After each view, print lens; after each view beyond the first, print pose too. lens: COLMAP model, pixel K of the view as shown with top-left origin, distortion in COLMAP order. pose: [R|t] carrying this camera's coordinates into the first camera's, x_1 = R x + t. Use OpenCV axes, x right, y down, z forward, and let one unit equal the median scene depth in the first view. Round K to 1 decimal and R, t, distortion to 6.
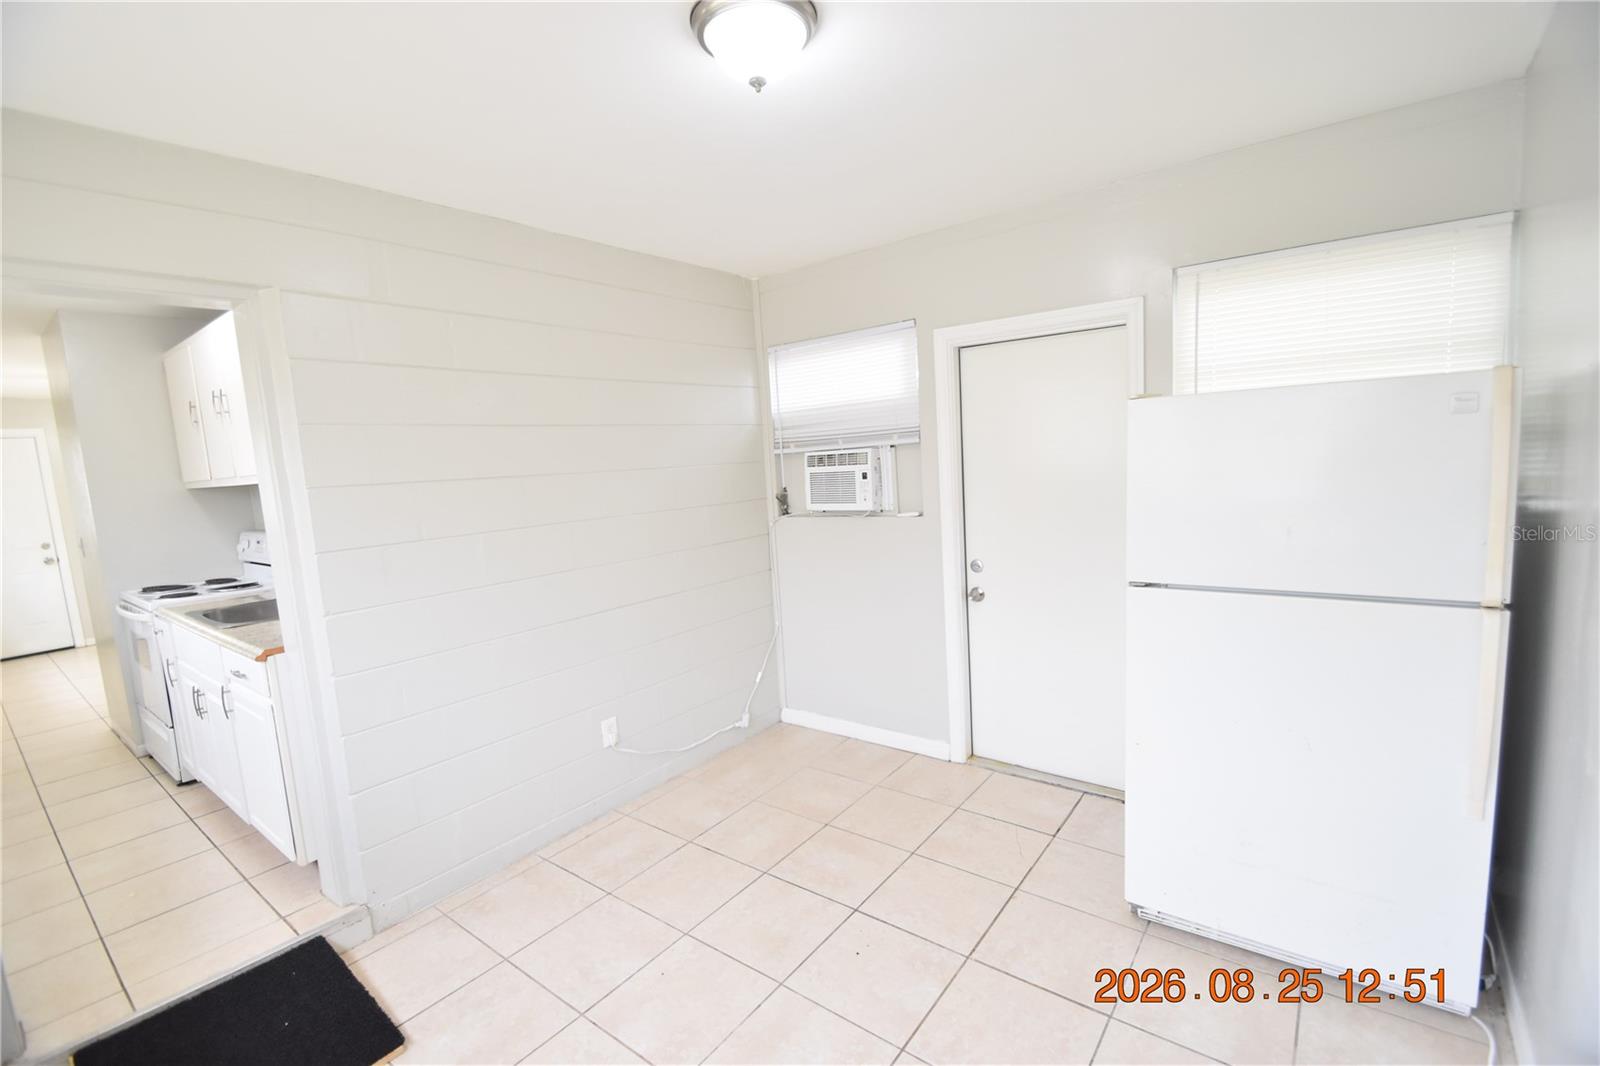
lens RADIAL K [[707.4, 0, 800.0], [0, 707.4, 533.0], [0, 0, 1]] dist [-0.001287, -0.000205]
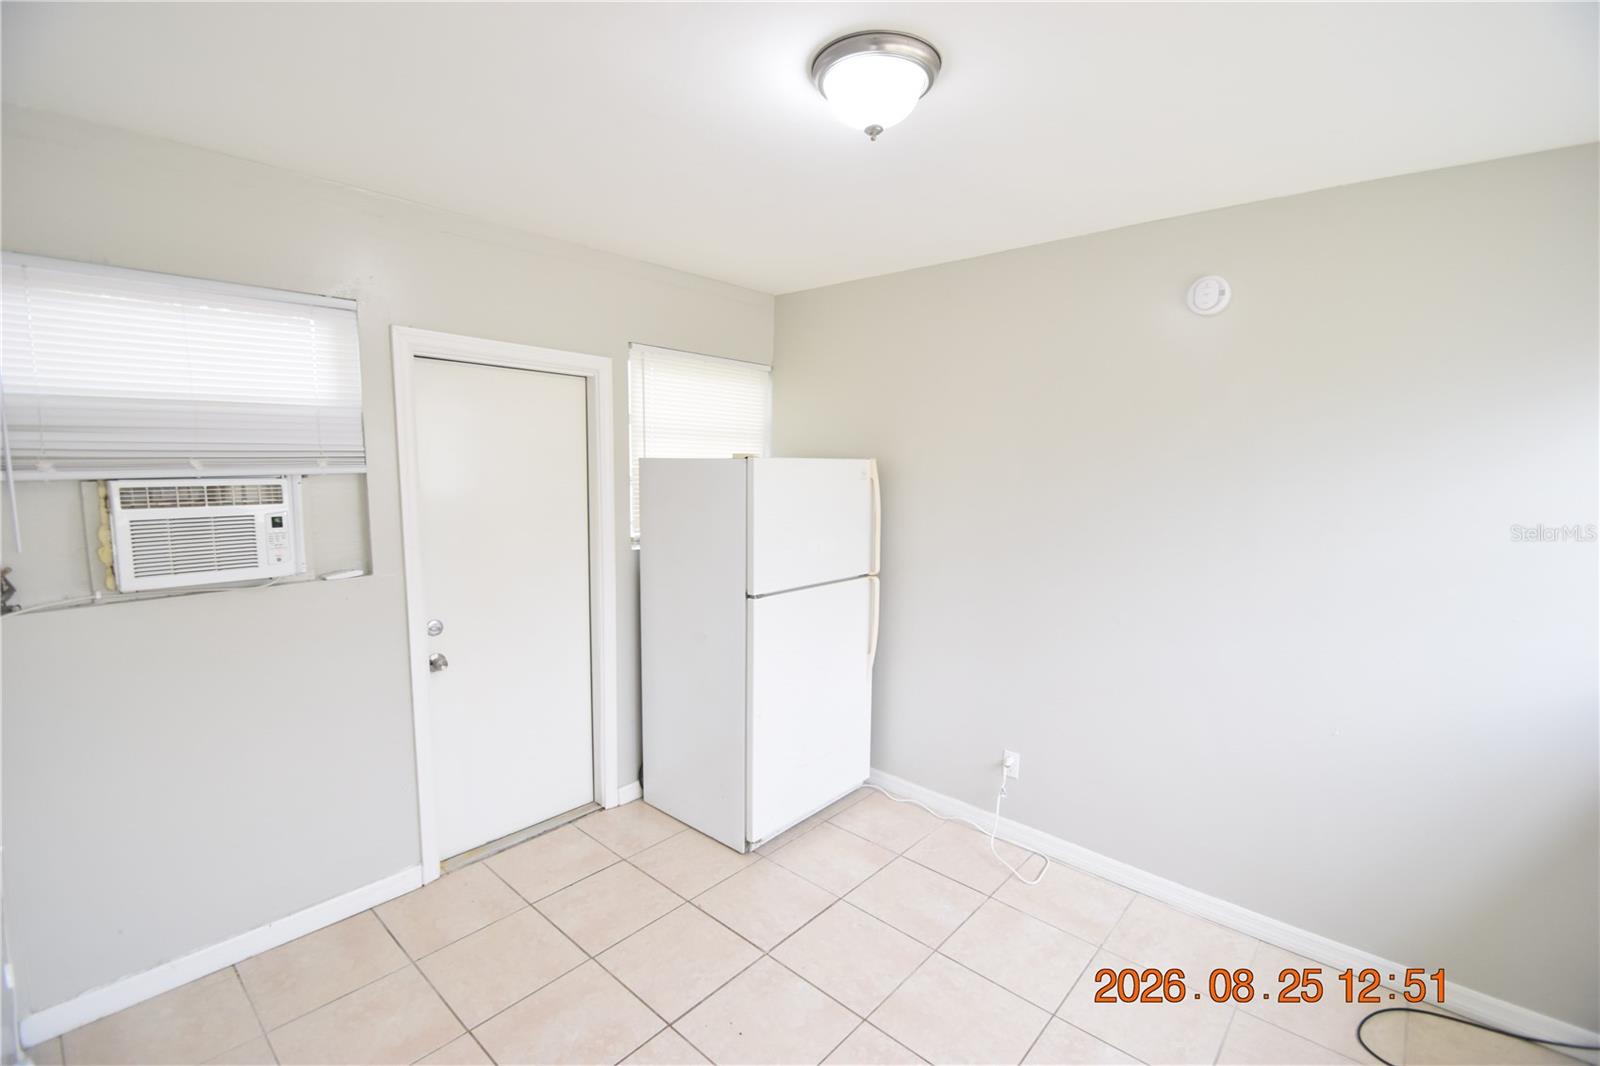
lens RADIAL K [[702.6, 0, 800.0], [0, 702.6, 533.0], [0, 0, 1]] dist [-0.003001, -0.000427]
pose [[0.061907, -0.044231, 0.997101, -0.499474], [0.093139, 0.994914, 0.038352, -0.051596], [-0.993727, 0.090494, 0.065711, 0.497580]]
